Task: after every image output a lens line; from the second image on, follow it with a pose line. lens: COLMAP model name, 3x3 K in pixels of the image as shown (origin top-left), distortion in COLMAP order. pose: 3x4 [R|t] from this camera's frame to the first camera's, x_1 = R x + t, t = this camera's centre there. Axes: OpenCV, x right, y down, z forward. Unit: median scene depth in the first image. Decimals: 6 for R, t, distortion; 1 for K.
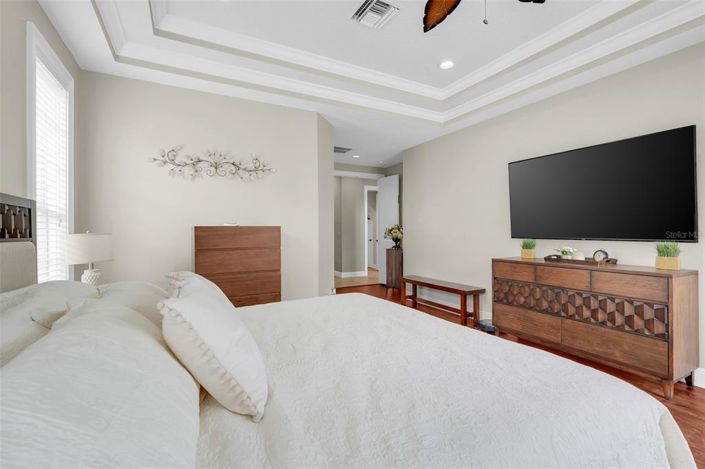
lens RADIAL K [[317.1, 0, 351.5], [0, 317.1, 232.8], [0, 0, 1]] dist [0.002256, 0.000441]
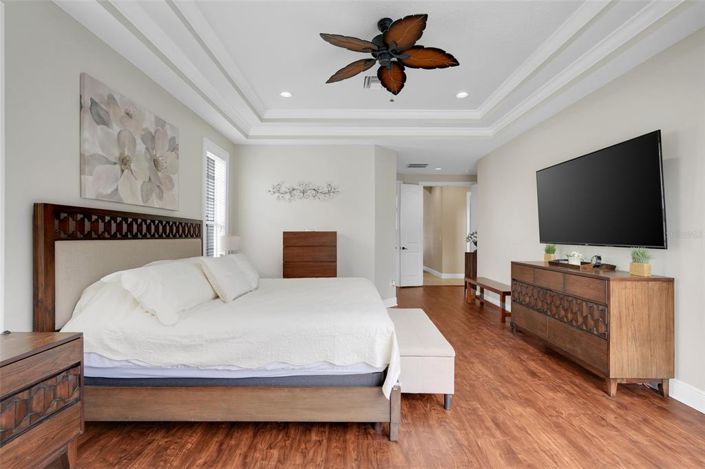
lens RADIAL K [[317.1, 0, 353.9], [0, 317.1, 234.8], [0, 0, 1]] dist [0.002256, 0.000441]
pose [[0.883052, 0.005161, -0.469248, 0.529957], [-0.008086, 0.999958, -0.004218, -0.000306], [0.469206, 0.007519, 0.883057, -0.241437]]
